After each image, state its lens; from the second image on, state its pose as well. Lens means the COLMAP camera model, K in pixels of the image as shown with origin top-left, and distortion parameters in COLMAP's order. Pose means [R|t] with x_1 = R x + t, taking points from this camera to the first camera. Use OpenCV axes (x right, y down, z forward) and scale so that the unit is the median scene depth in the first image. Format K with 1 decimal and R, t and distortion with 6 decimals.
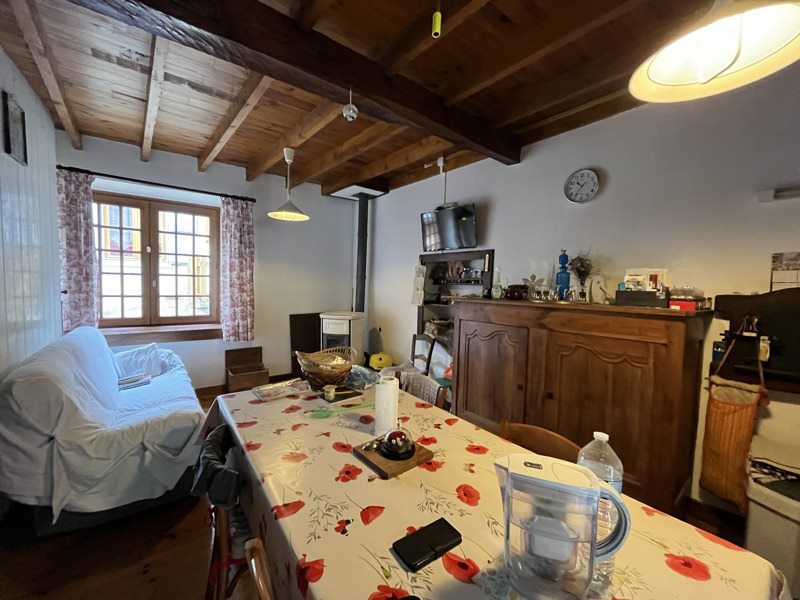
lens RADIAL K [[331.2, 0, 400.0], [0, 331.2, 300.0], [0, 0, 1]] dist [0.000582, 0.000116]
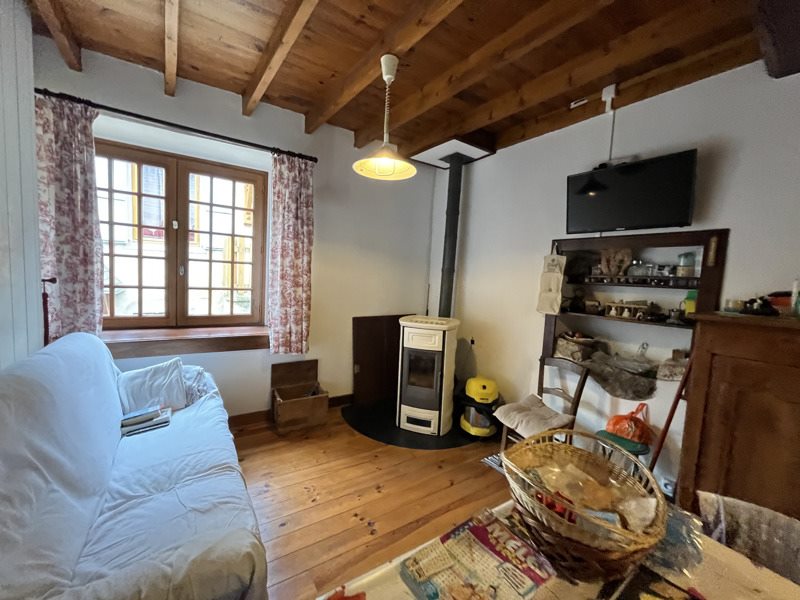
lens RADIAL K [[331.2, 0, 400.0], [0, 331.2, 300.0], [0, 0, 1]] dist [0.000582, 0.000116]
pose [[0.996804, 0.033695, -0.072429, -0.200456], [-0.032225, 0.999252, 0.021371, -0.016952], [0.073094, -0.018969, 0.997145, 0.297650]]
